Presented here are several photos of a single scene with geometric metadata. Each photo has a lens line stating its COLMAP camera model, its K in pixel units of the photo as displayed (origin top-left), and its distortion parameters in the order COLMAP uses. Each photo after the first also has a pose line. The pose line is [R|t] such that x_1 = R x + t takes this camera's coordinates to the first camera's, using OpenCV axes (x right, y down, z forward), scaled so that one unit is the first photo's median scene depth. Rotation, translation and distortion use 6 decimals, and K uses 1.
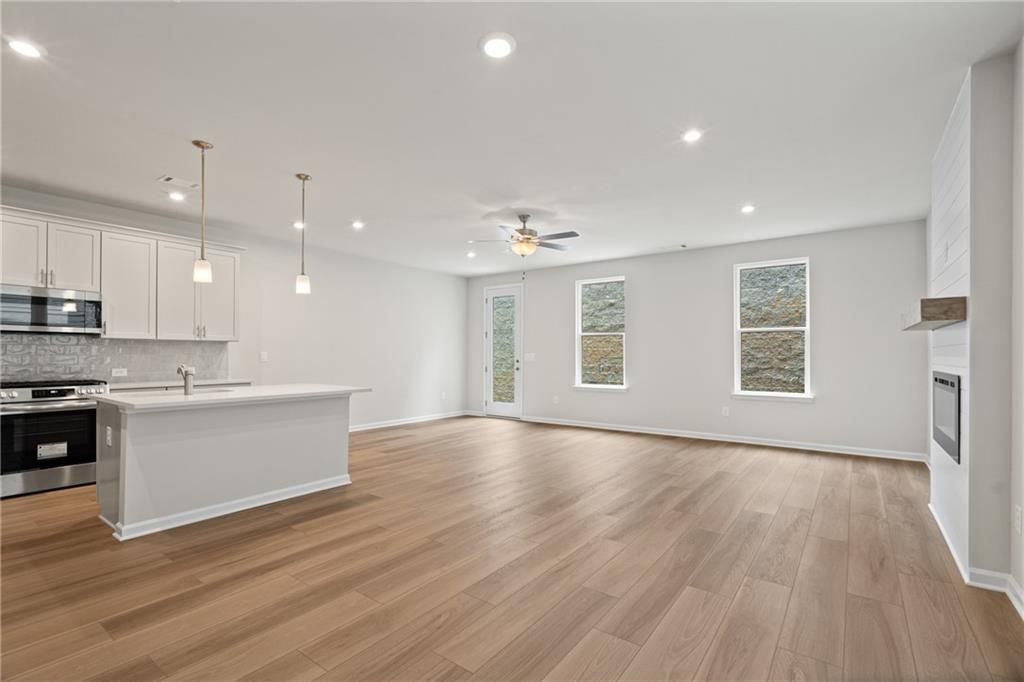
lens RADIAL K [[470.0, 0, 512.2], [0, 470.0, 346.8], [0, 0, 1]] dist [0.000822, 0.000282]
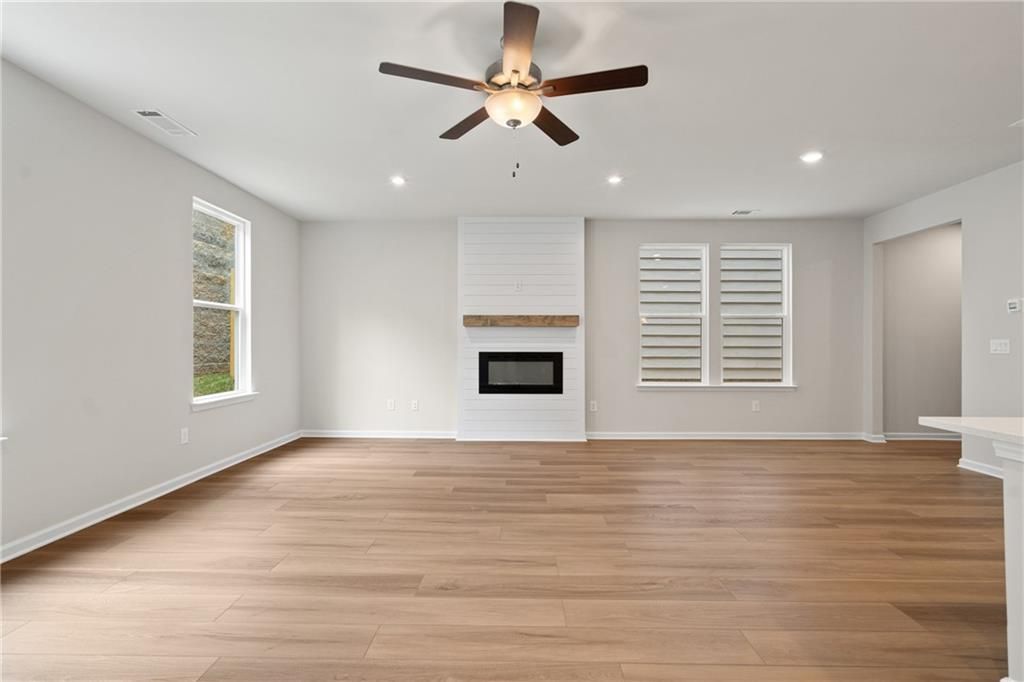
lens RADIAL K [[477.9, 0, 511.5], [0, 477.9, 342.1], [0, 0, 1]] dist [-0.000039, -0.000093]
pose [[-0.575550, -0.000604, 0.817766, -0.377647], [-0.016053, 0.999815, -0.010560, 0.023806], [-0.817609, -0.019206, -0.575453, 1.338424]]
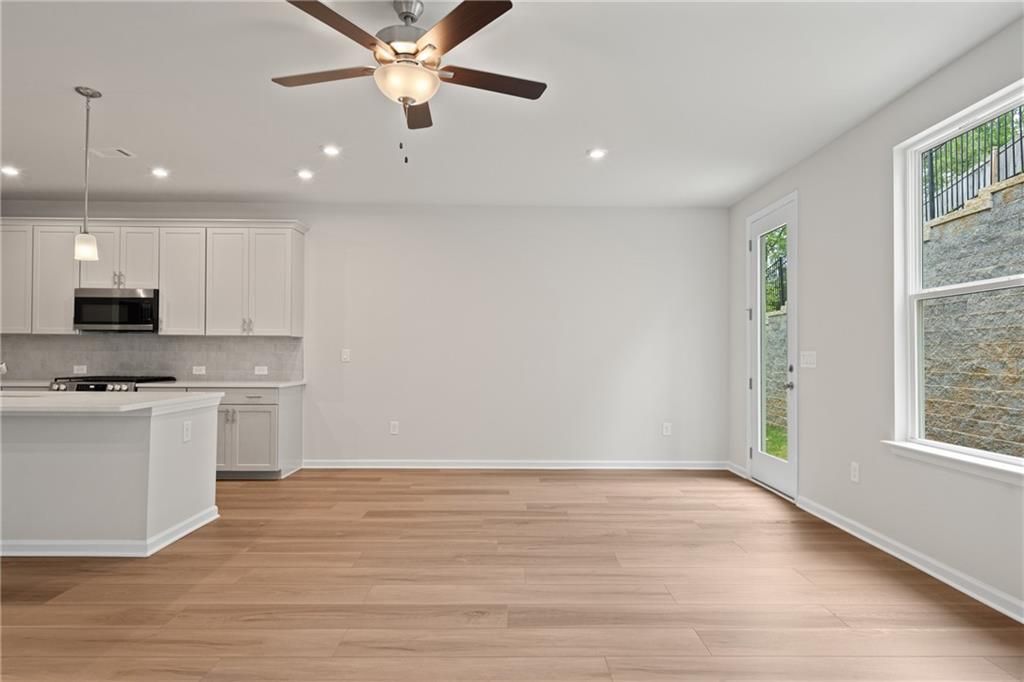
lens RADIAL K [[556.1, 0, 513.2], [0, 556.1, 345.0], [0, 0, 1]] dist [0.000790, 0.000040]
pose [[0.603033, -0.011017, -0.797640, 0.477651], [0.009153, 0.999934, -0.006892, 0.016503], [0.797664, -0.003145, 0.603094, 0.831388]]
